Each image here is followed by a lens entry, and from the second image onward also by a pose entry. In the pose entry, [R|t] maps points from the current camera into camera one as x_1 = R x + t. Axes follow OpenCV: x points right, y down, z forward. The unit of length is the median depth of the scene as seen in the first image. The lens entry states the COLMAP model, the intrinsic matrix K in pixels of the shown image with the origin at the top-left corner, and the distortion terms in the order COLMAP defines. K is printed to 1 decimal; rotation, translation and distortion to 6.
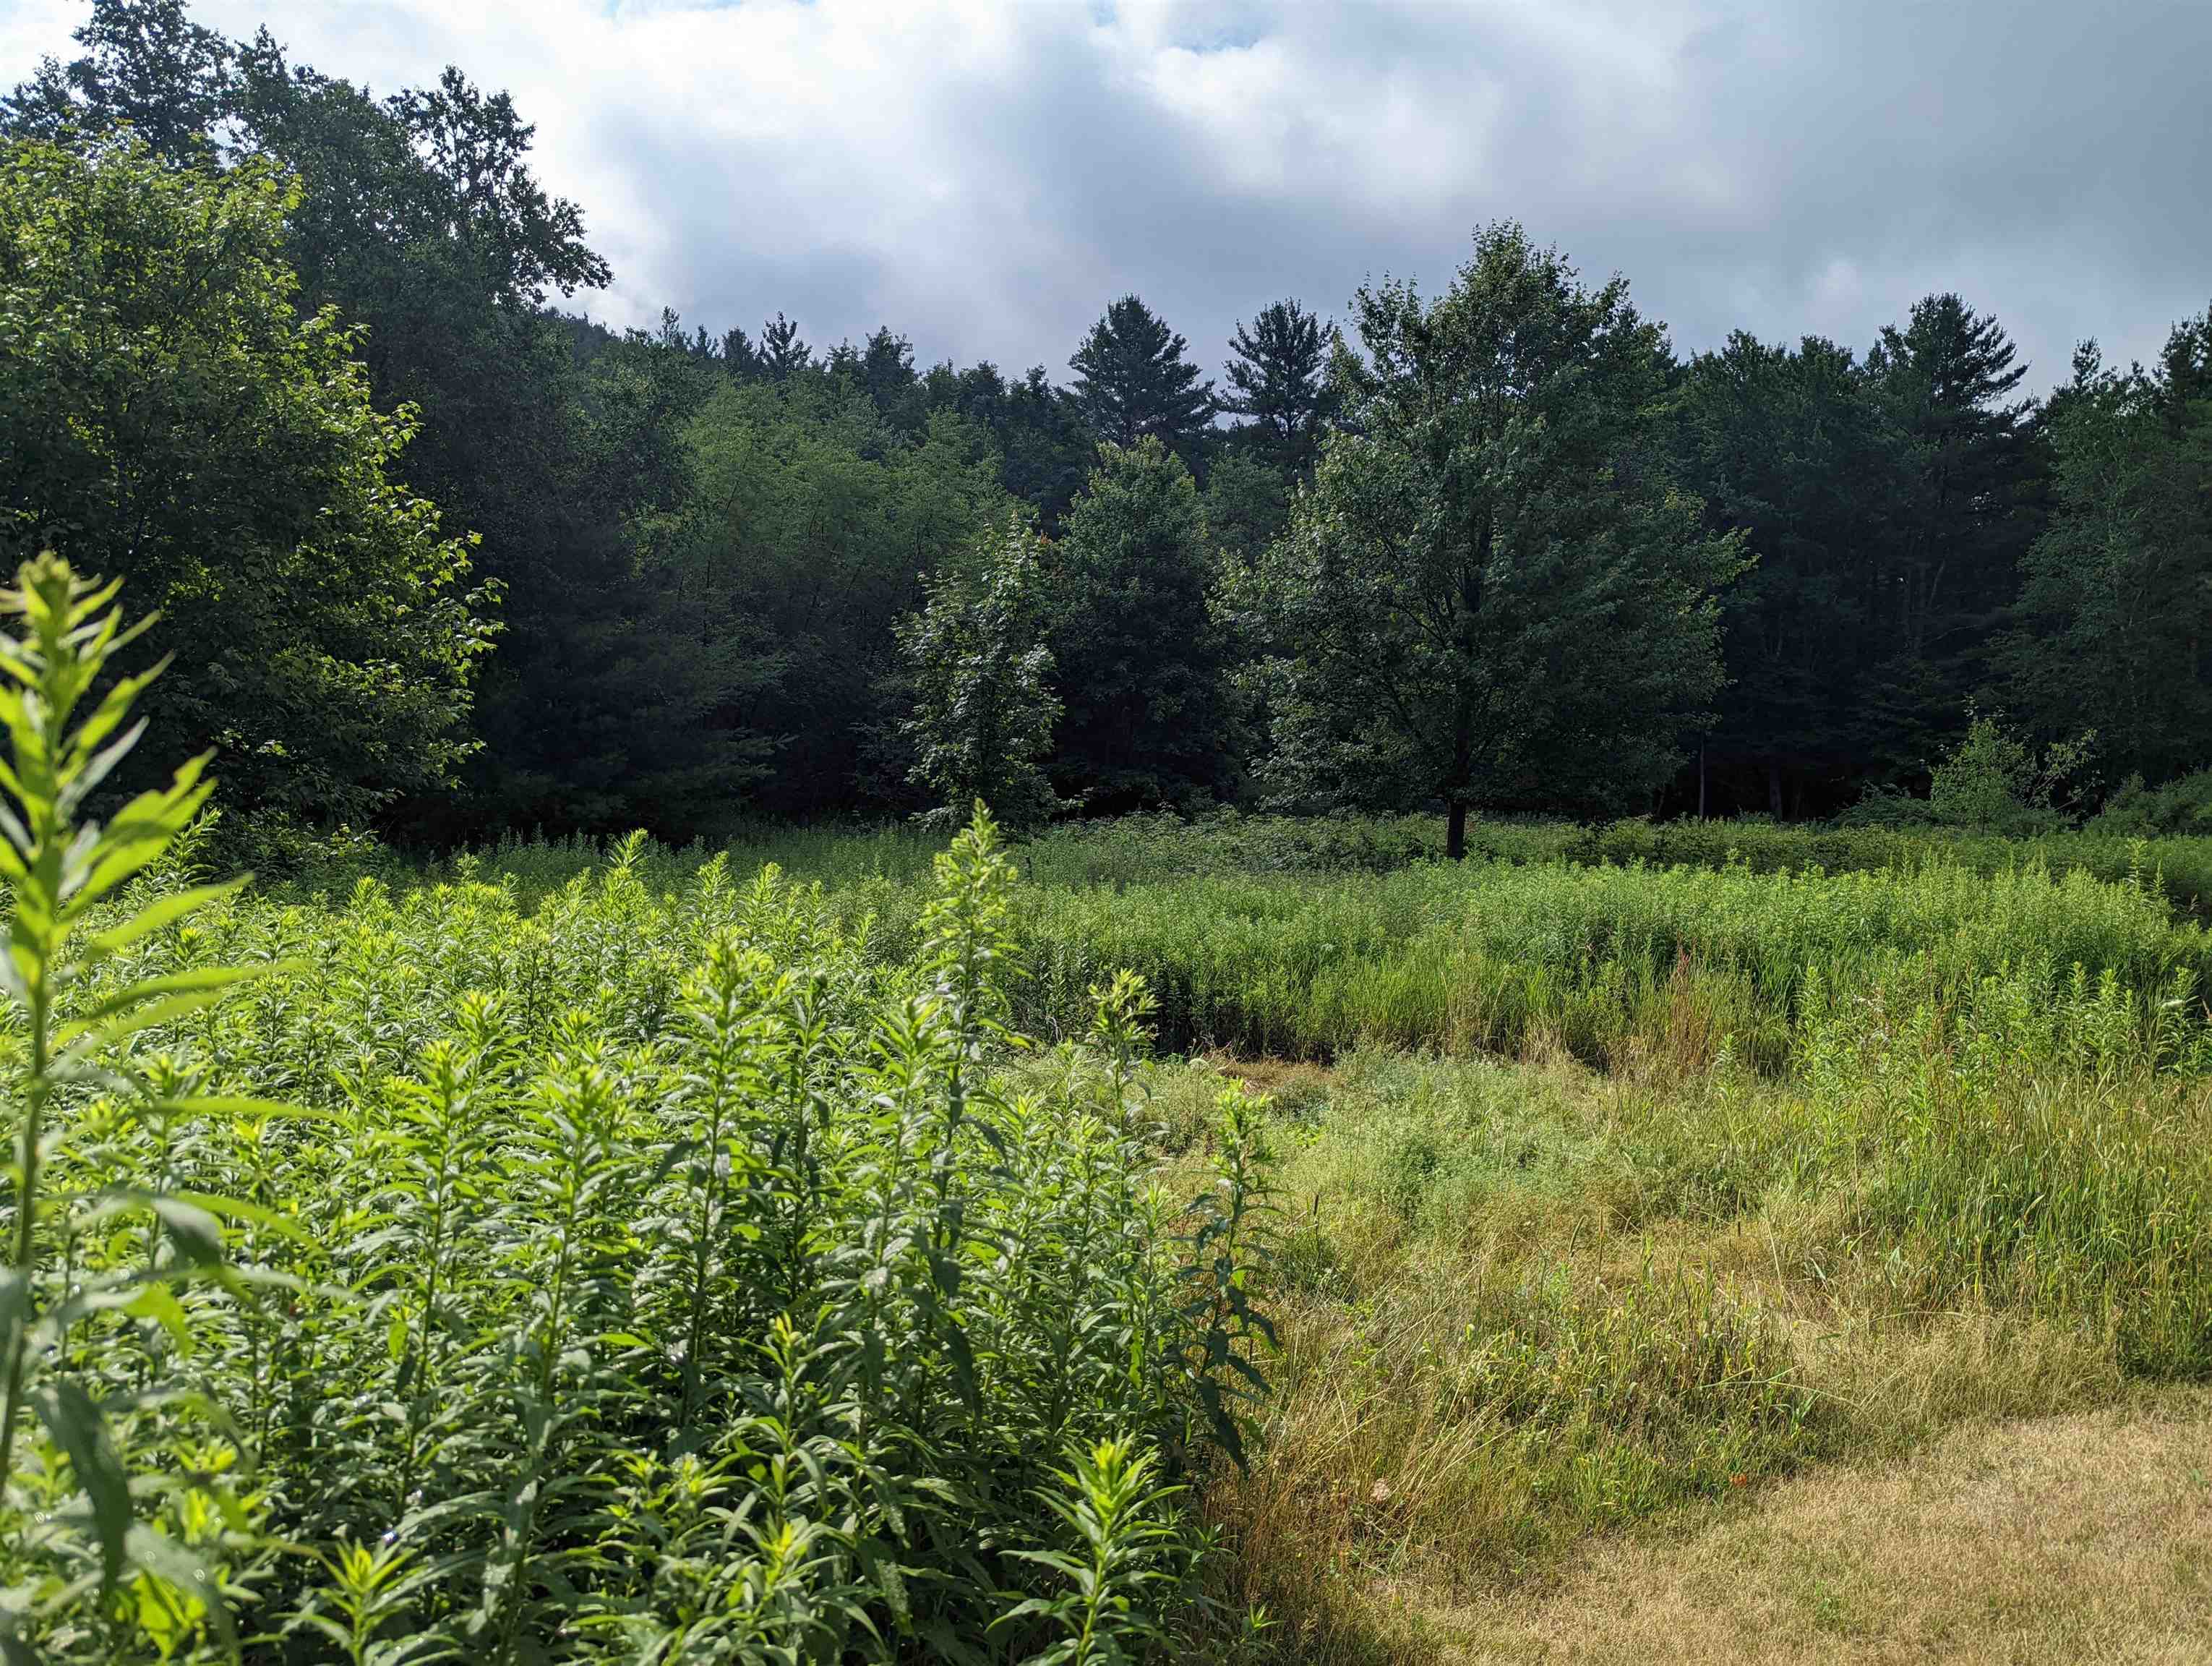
lens RADIAL K [[1567.4, 0, 1115.5], [0, 1567.4, 838.1], [0, 0, 1]] dist [0.013250, -0.000550]
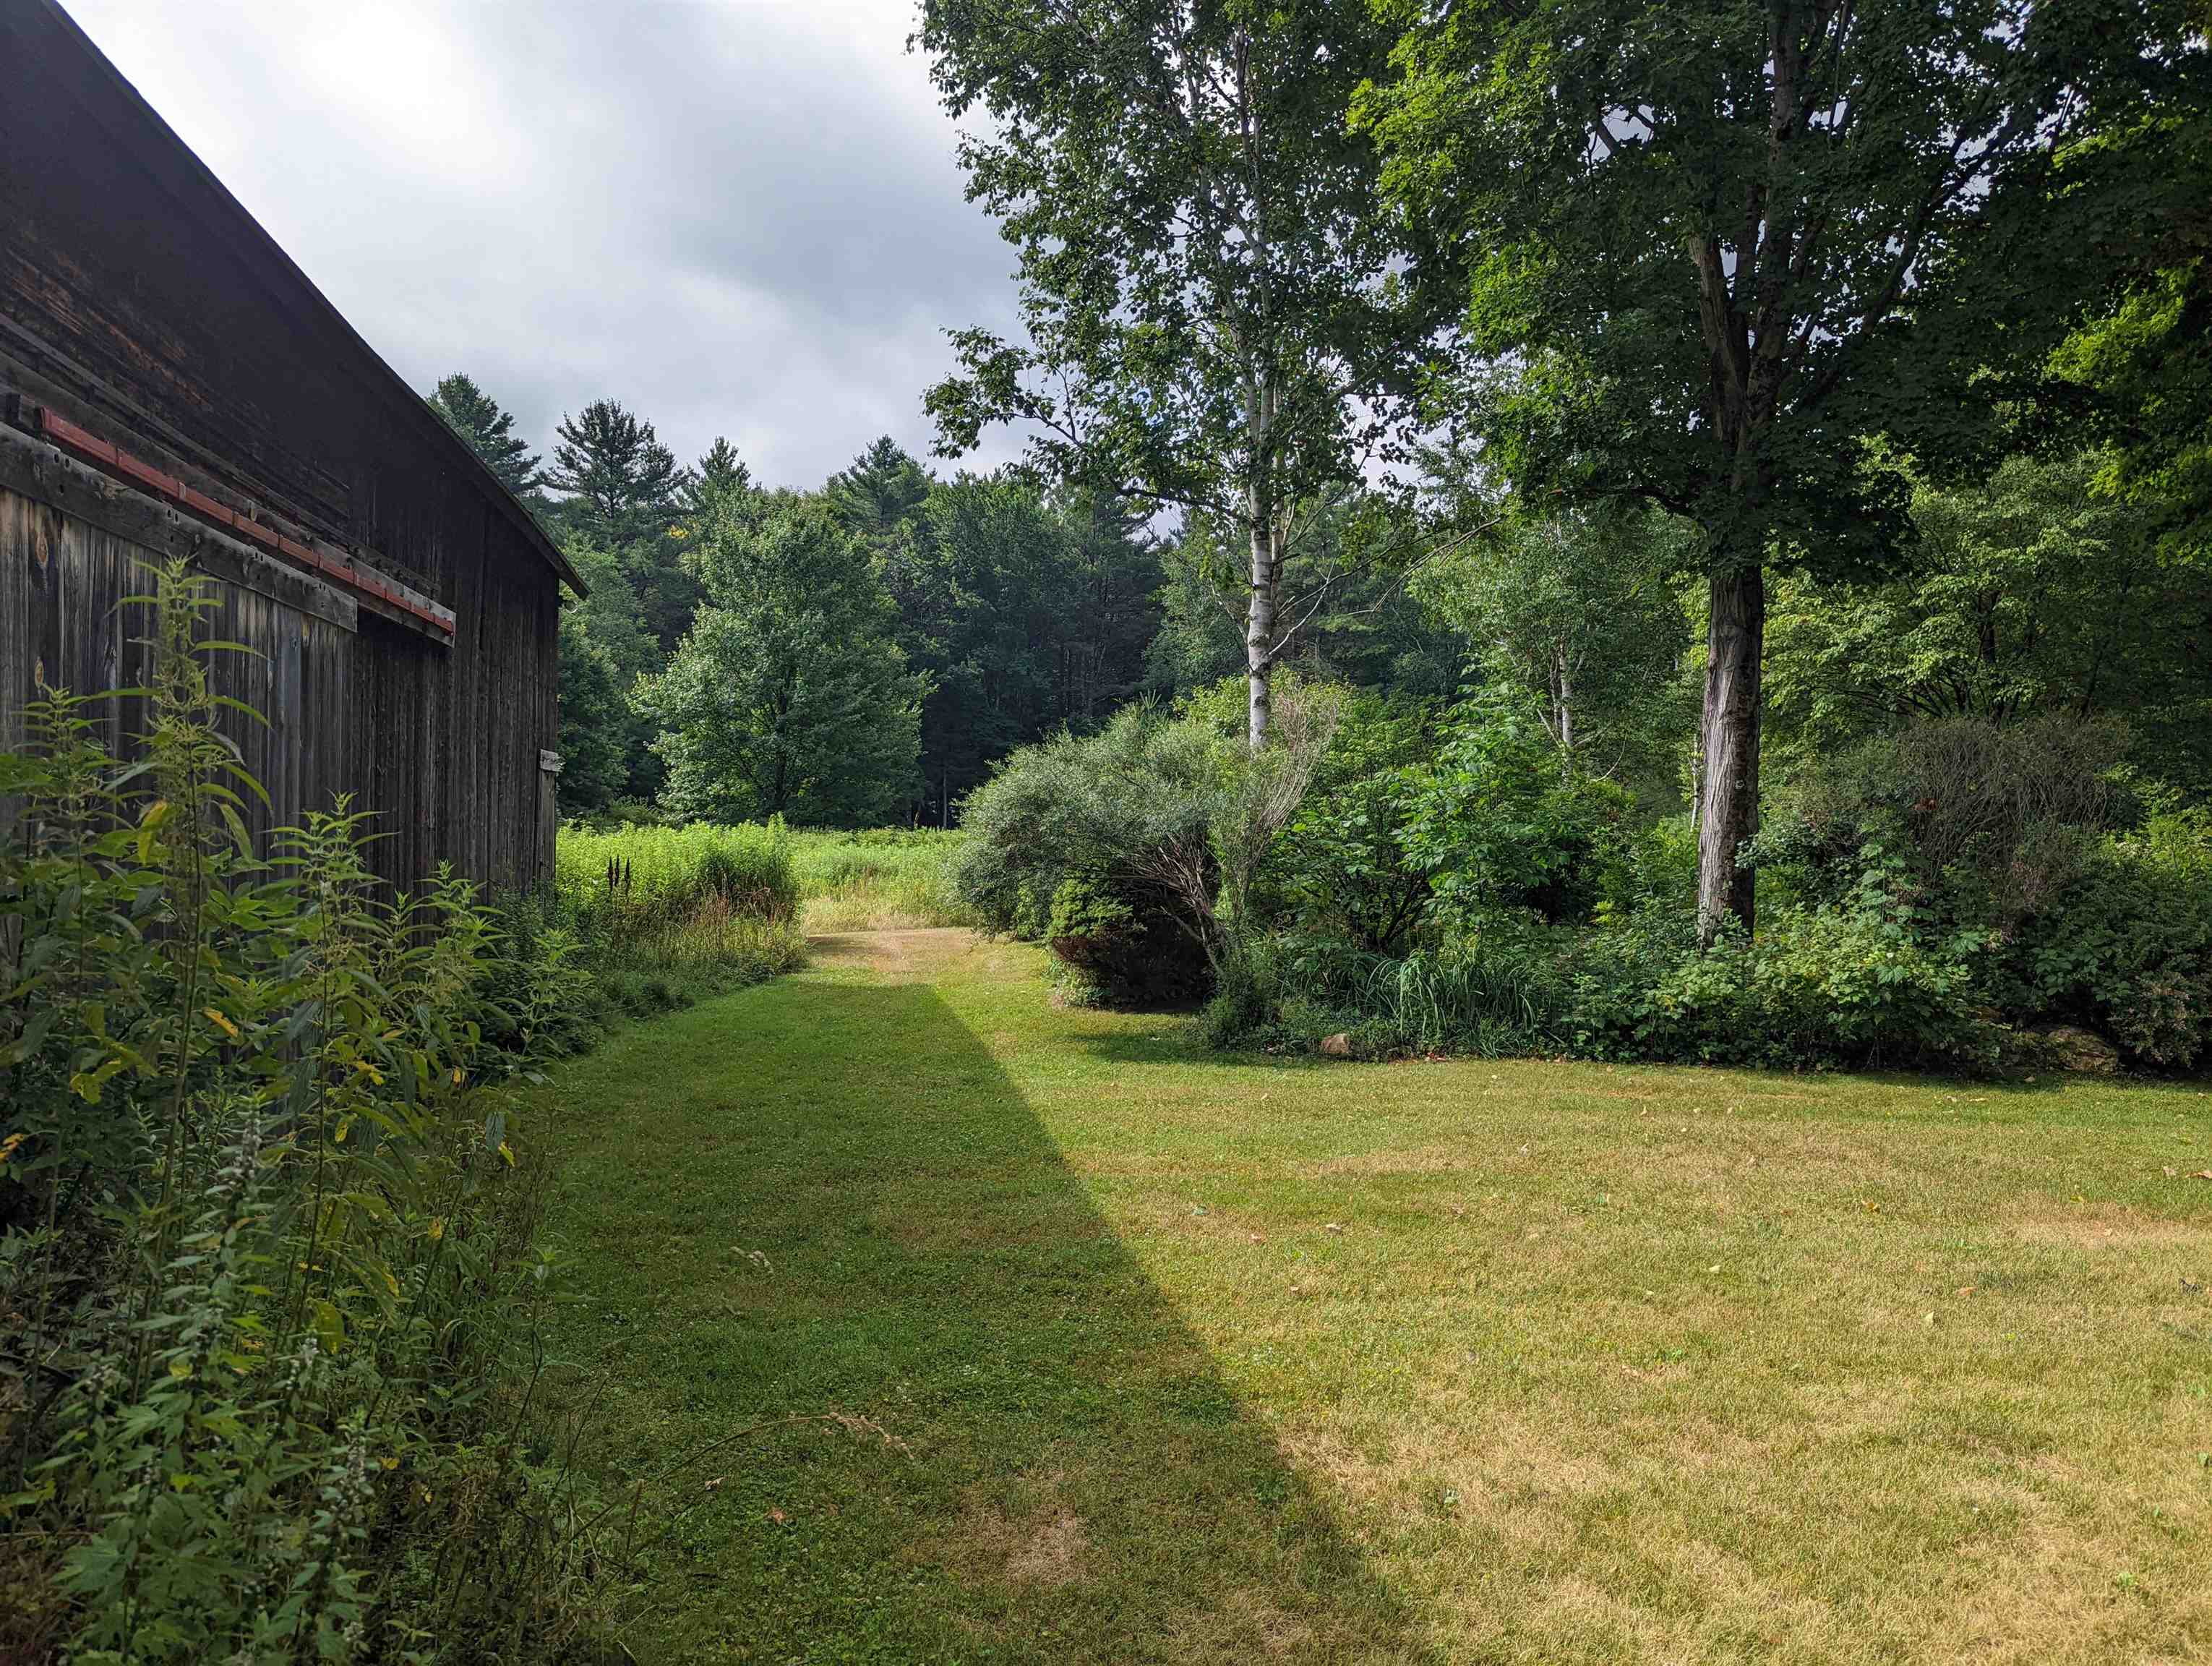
lens RADIAL K [[1567.4, 0, 1114.5], [0, 1567.4, 836.1], [0, 0, 1]] dist [0.013250, -0.000550]
pose [[0.902551, -0.014925, 0.430323, -0.061672], [0.020851, 0.999742, -0.009057, 0.006456], [-0.430077, 0.017147, 0.902629, -0.232409]]
